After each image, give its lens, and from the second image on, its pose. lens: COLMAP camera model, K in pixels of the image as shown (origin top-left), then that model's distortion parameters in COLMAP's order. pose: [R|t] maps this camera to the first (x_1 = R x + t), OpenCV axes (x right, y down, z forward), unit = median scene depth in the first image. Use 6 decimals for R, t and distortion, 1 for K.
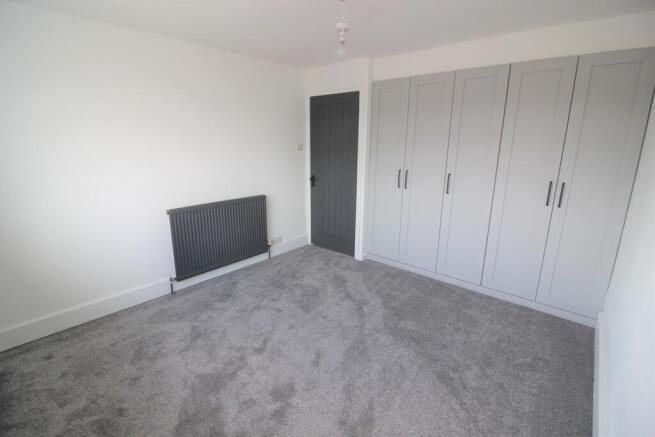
lens RADIAL K [[302.0, 0, 322.7], [0, 302.0, 213.1], [0, 0, 1]] dist [-0.002429, -0.013943]
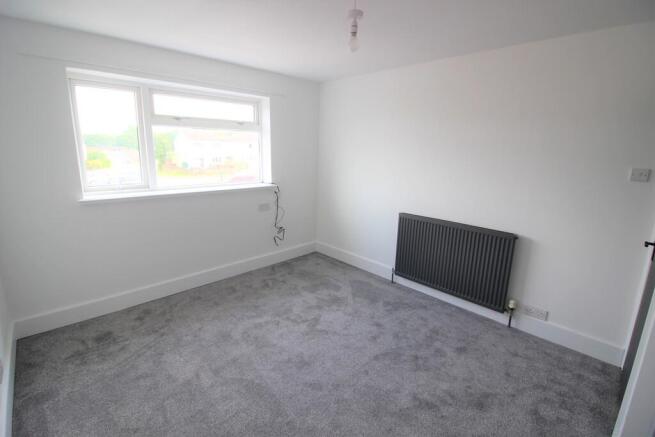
lens RADIAL K [[302.0, 0, 322.7], [0, 302.0, 213.1], [0, 0, 1]] dist [-0.002429, -0.013943]
pose [[-0.101695, 0.195907, -0.975335, 0.627602], [-0.249977, 0.943929, 0.215663, -0.174450], [0.962897, 0.265743, -0.047020, 0.719374]]
